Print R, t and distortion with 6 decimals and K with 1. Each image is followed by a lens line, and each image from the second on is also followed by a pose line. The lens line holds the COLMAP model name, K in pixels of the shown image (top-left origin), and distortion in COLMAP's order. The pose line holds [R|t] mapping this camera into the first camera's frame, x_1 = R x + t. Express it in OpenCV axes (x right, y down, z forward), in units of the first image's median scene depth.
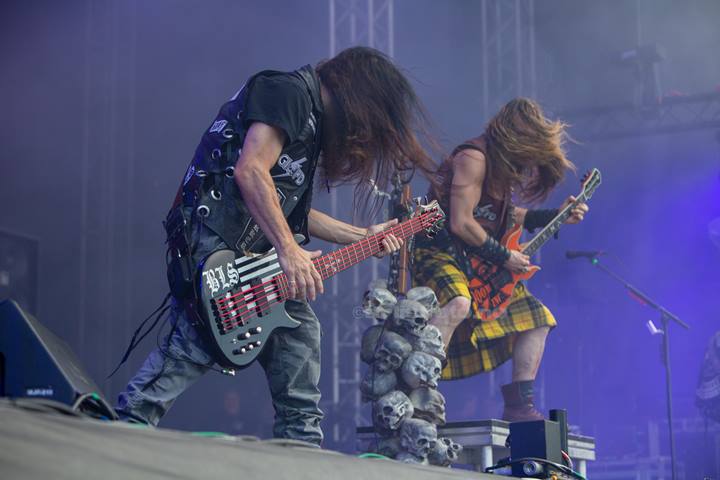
lens RADIAL K [[1811.7, 0, 366.6], [0, 1811.7, 241.5], [0, 0, 1]] dist [-0.216495, 0.000000]
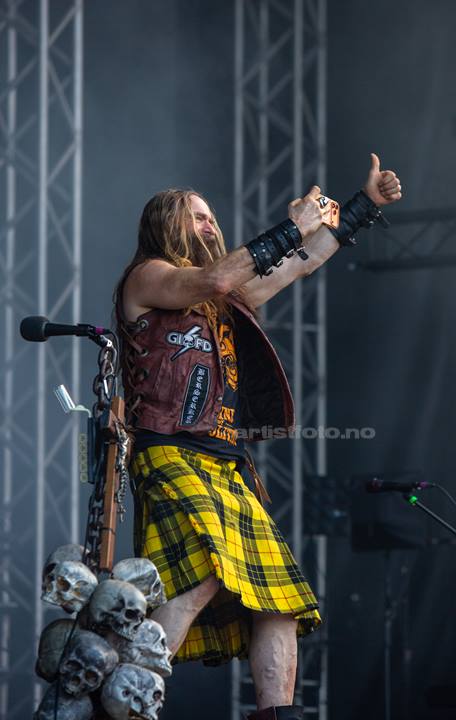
lens RADIAL K [[3584.1, 0, 232.1], [0, 3584.1, 354.5], [0, 0, 1]] dist [1.314753, 0.000000]
pose [[0.997058, 0.029192, 0.070876, -0.028196], [-0.030042, 0.999489, 0.010958, -0.061996], [-0.070520, -0.013055, 0.997425, -0.263625]]
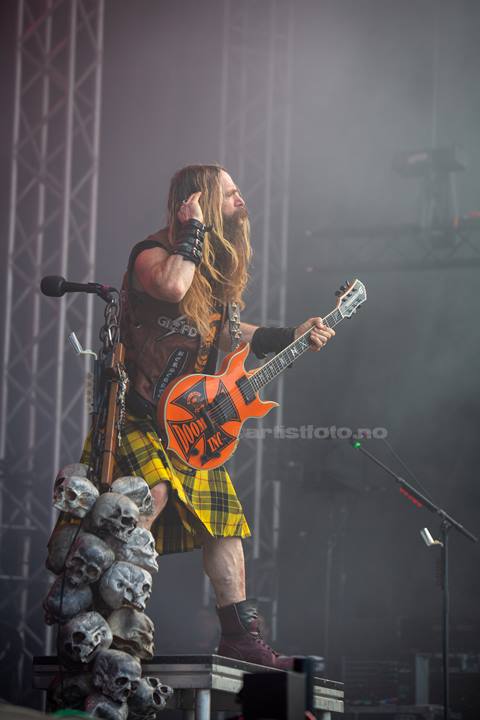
lens RADIAL K [[2602.2, 0, 239.9], [0, 2602.2, 362.9], [0, 0, 1]] dist [0.361952, 0.000000]
pose [[0.994810, 0.058403, 0.083324, -0.019162], [-0.058678, 0.998277, 0.000852, -0.027007], [-0.083131, -0.005737, 0.996522, -0.106343]]
